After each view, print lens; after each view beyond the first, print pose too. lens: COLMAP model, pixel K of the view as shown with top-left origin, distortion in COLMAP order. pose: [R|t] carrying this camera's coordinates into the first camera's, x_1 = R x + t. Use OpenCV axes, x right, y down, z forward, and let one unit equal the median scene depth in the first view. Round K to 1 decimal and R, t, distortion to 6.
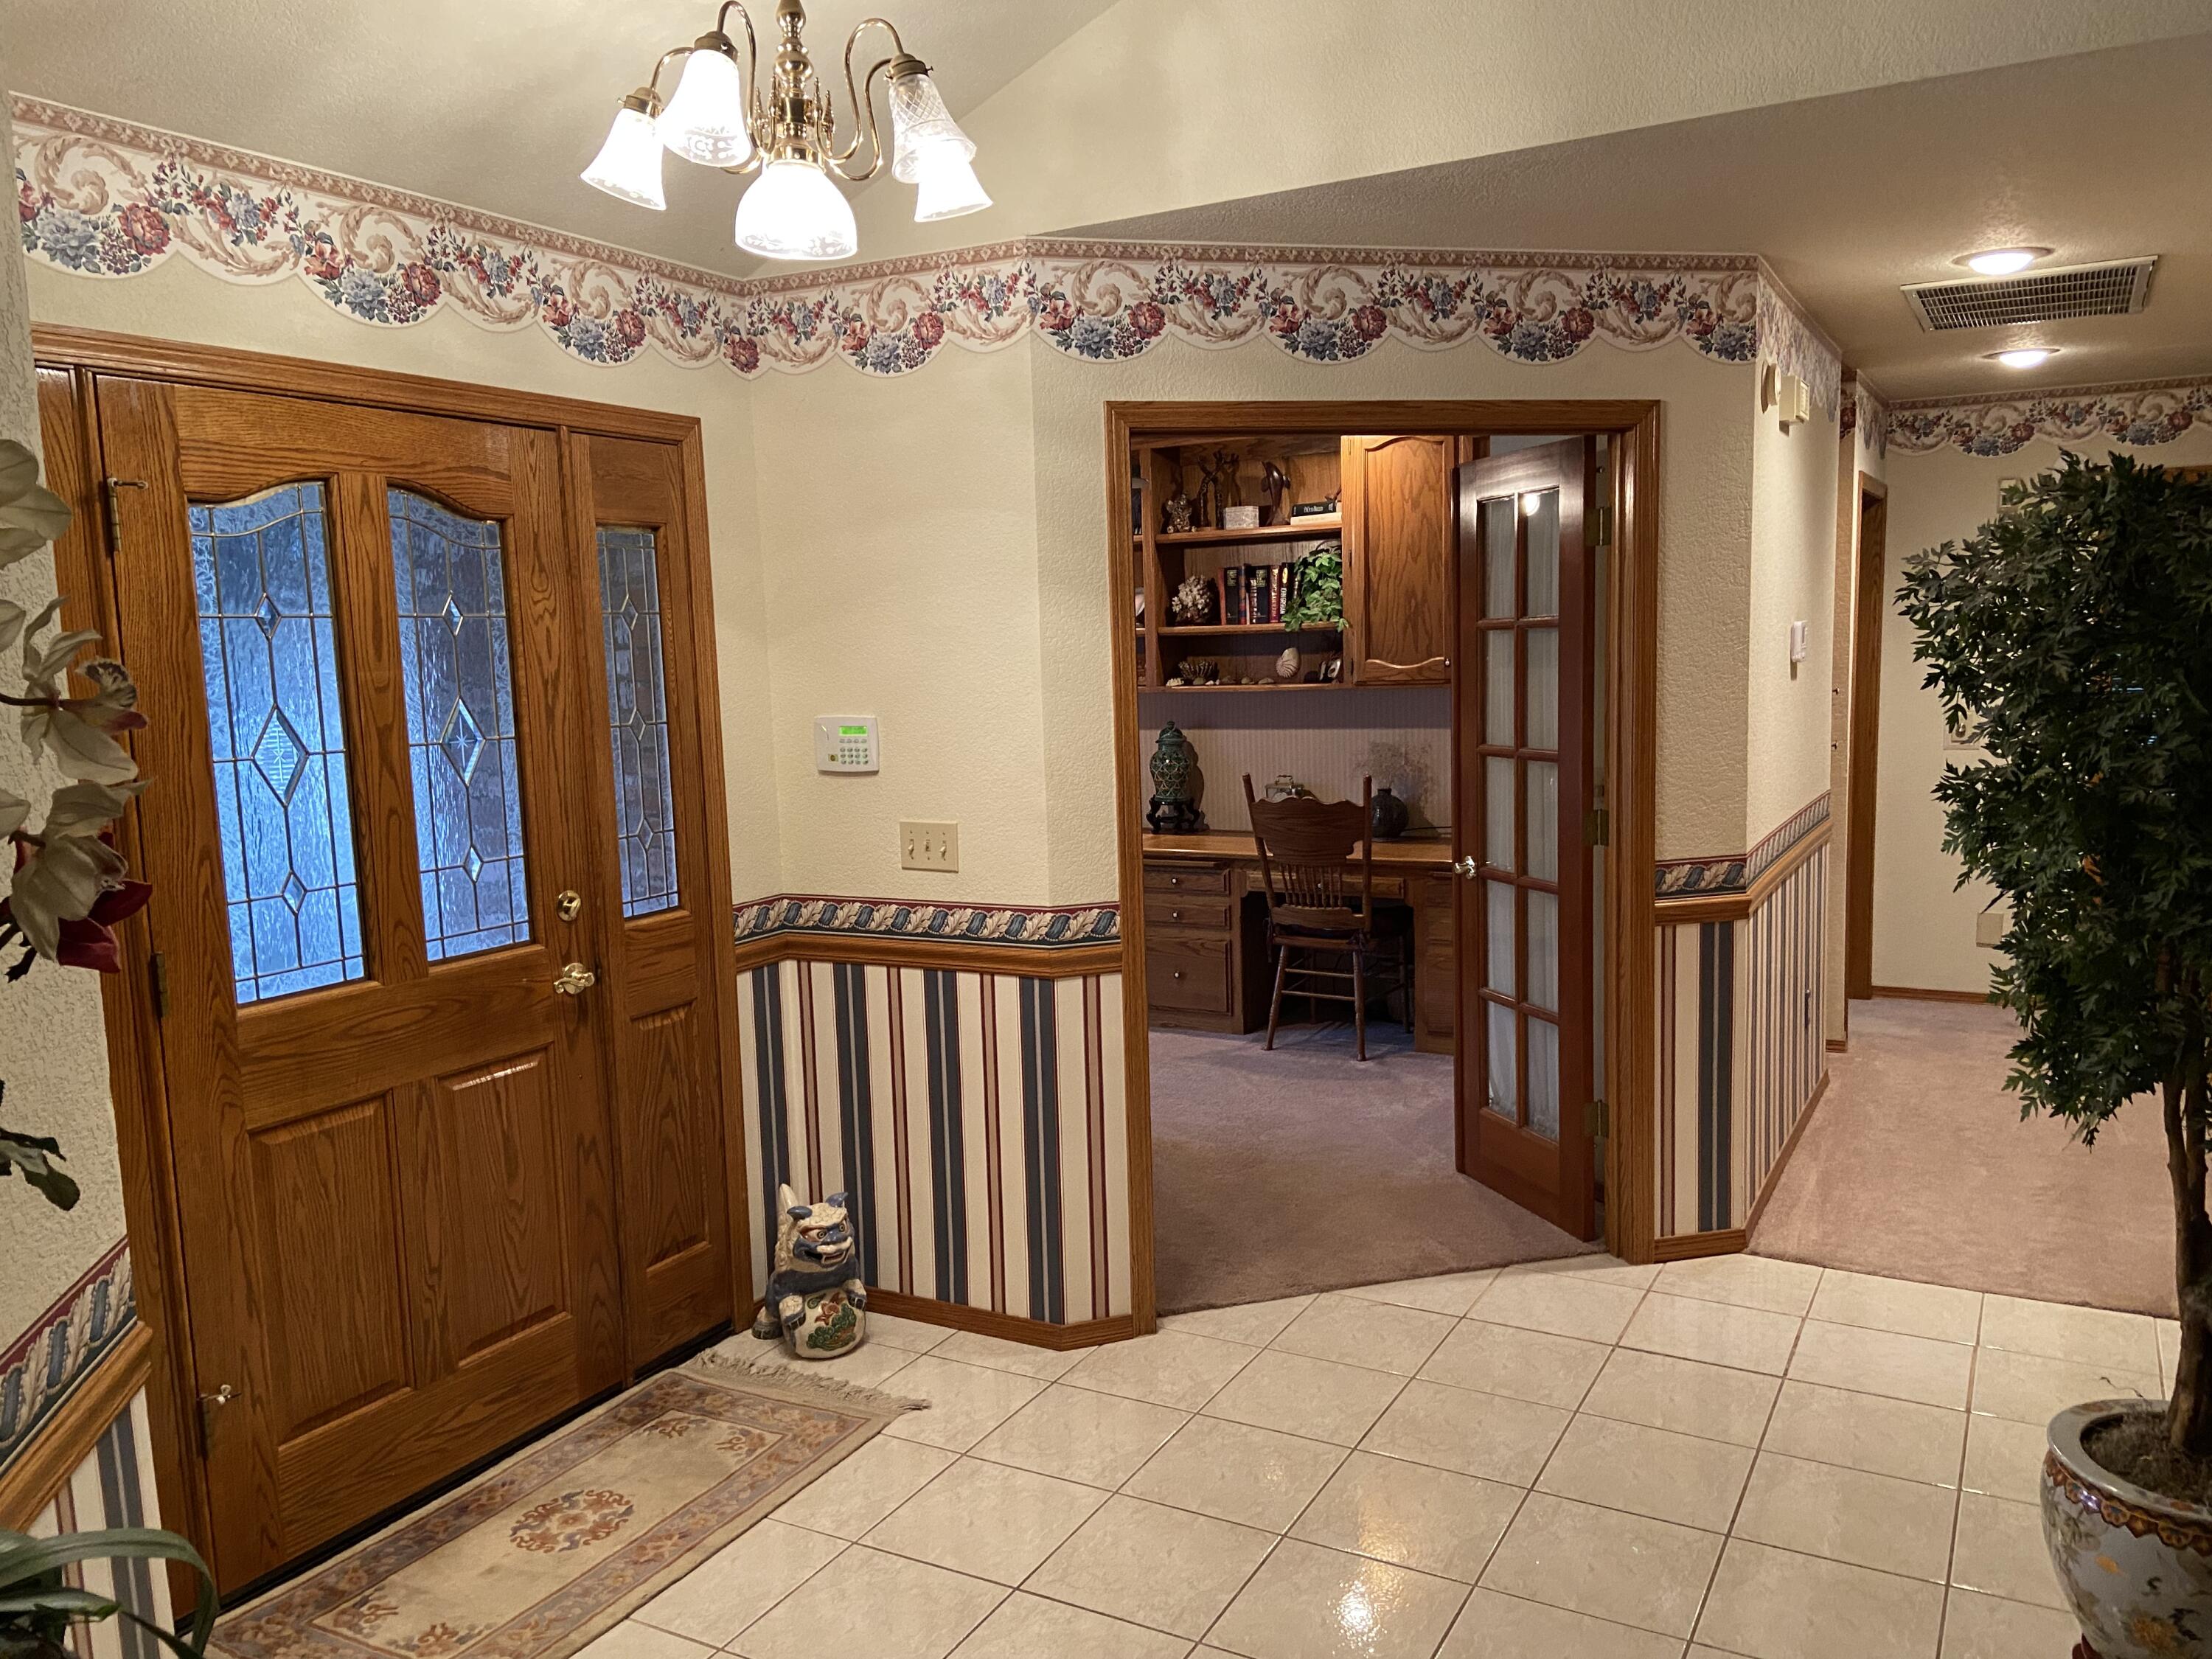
lens RADIAL K [[1663.2, 0, 1103.4], [0, 1663.2, 831.3], [0, 0, 1]] dist [0.114854, -0.139239]
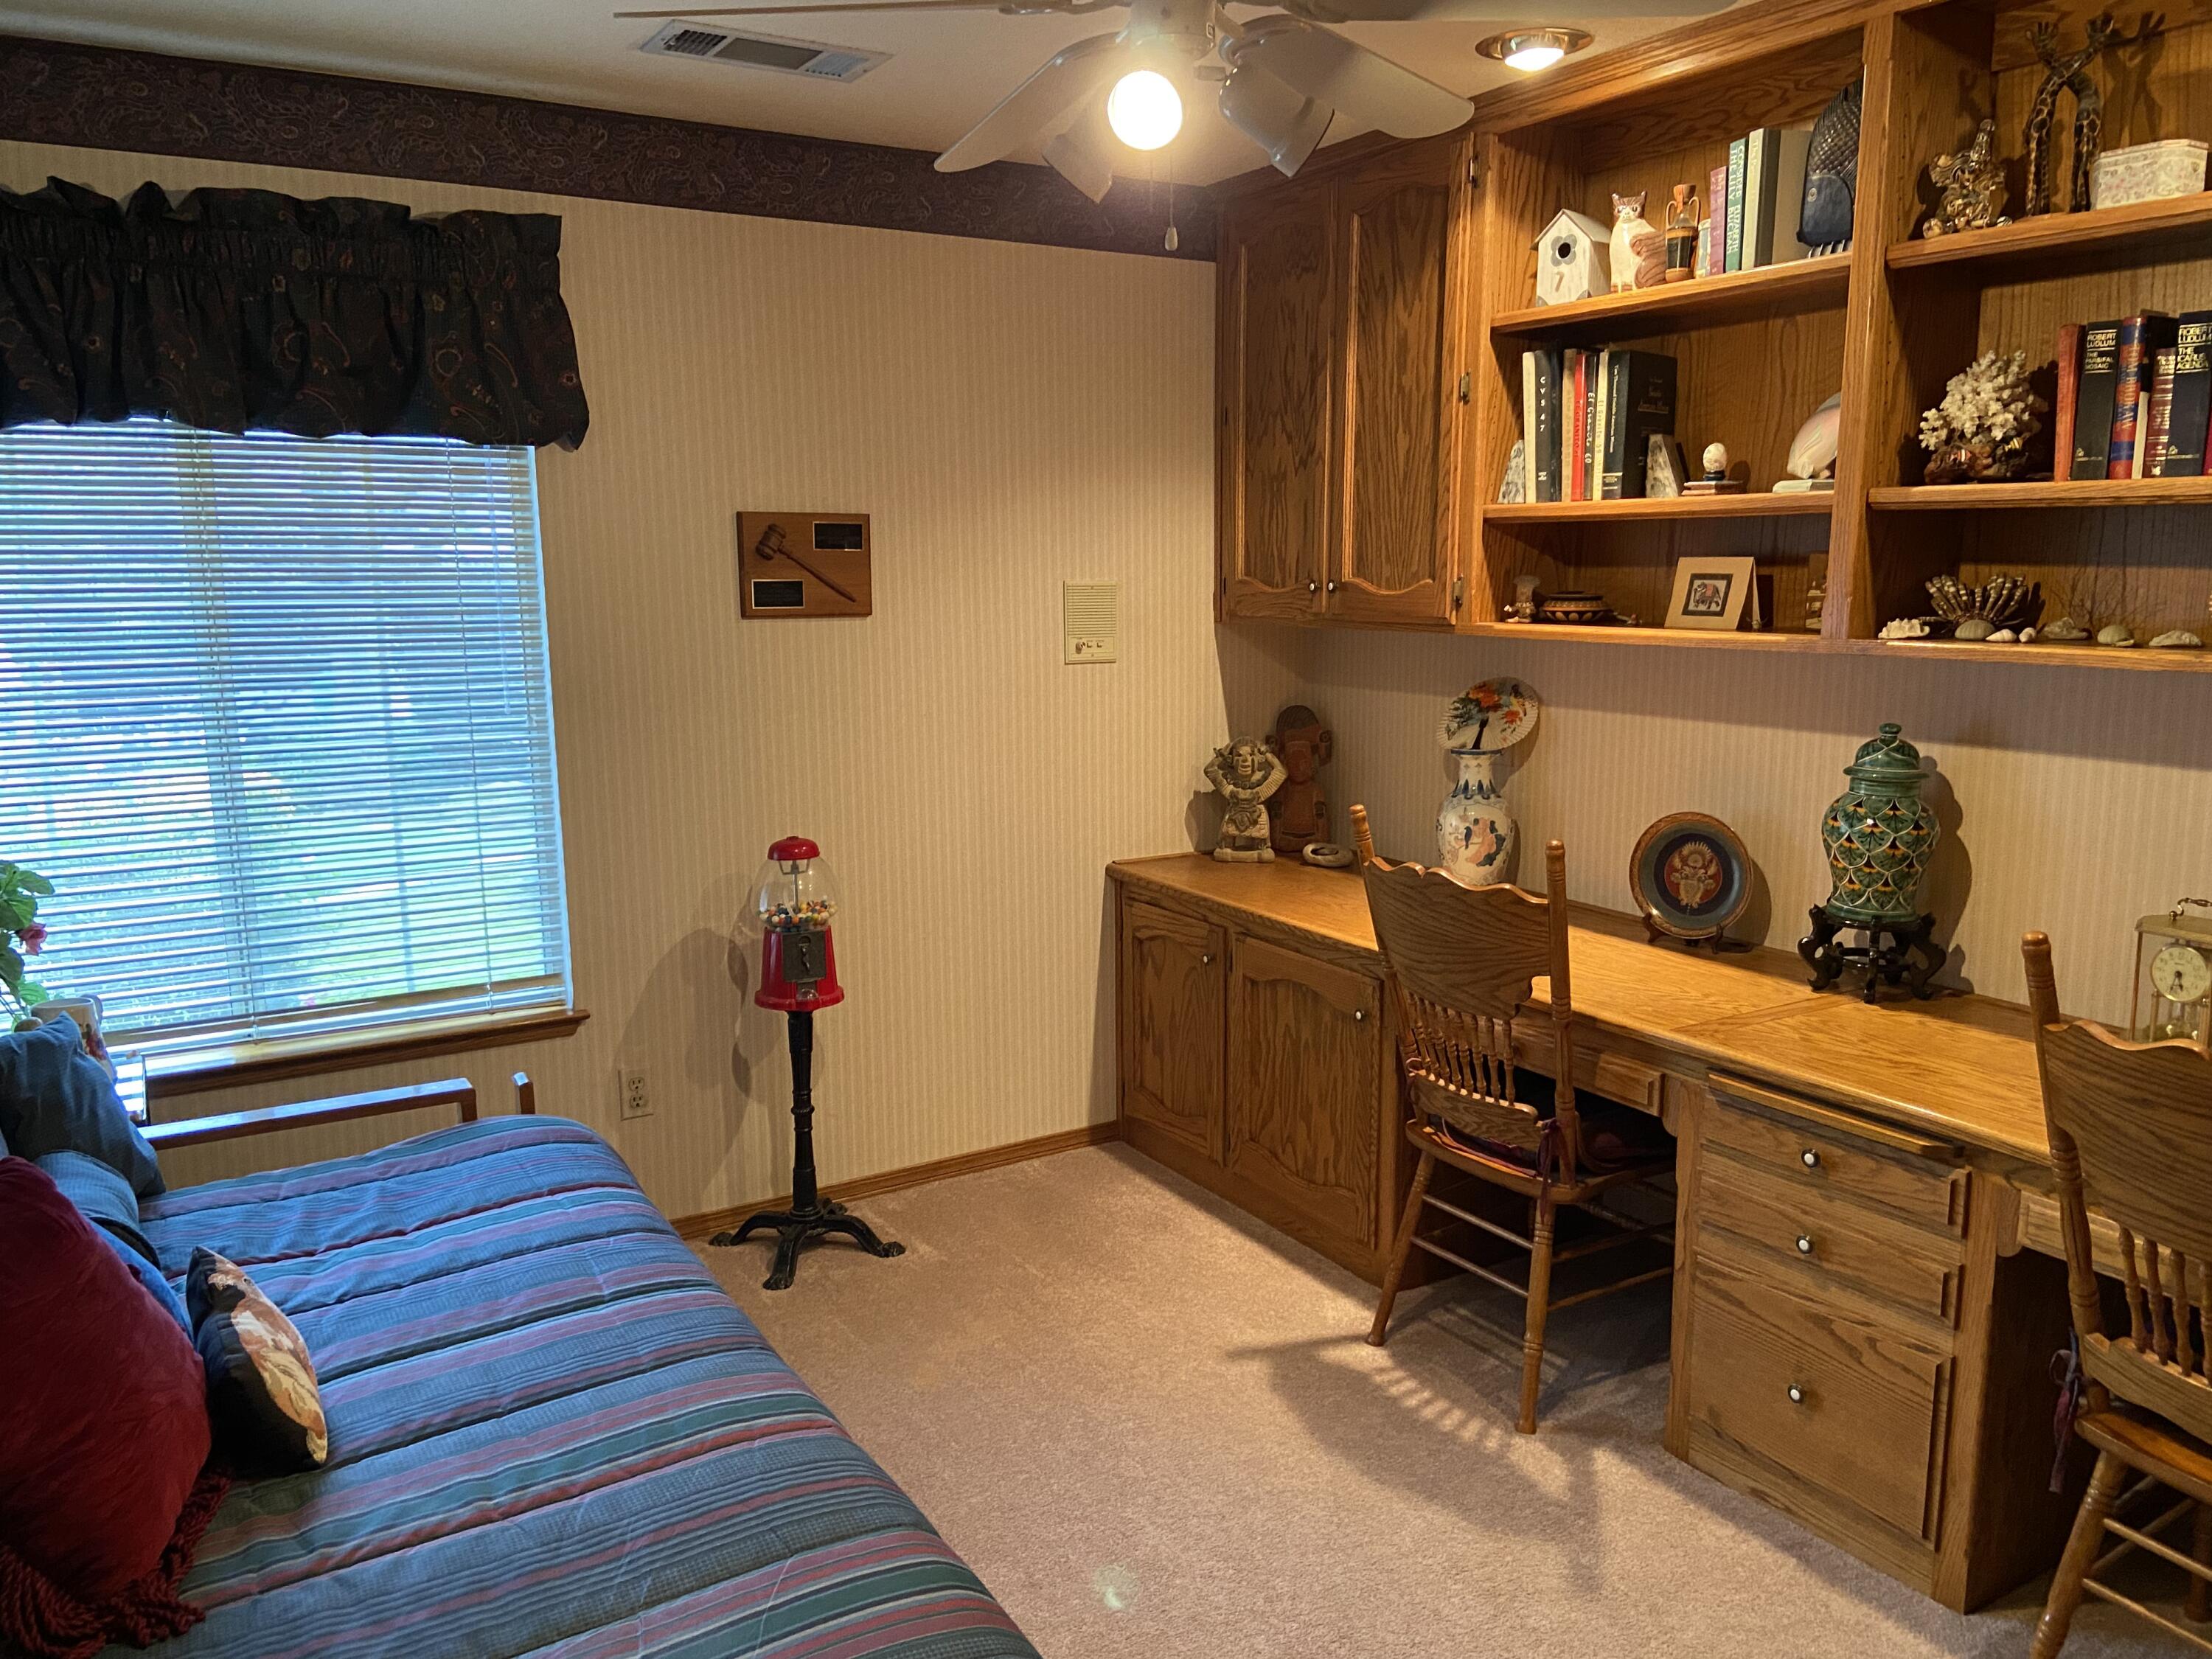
lens RADIAL K [[1663.2, 0, 1111.6], [0, 1663.2, 837.4], [0, 0, 1]] dist [0.114854, -0.139239]
pose [[0.875645, 0.108592, -0.470589, 0.073406], [-0.077125, 0.993331, 0.085708, -0.060960], [0.476758, -0.038755, 0.878180, 0.559934]]
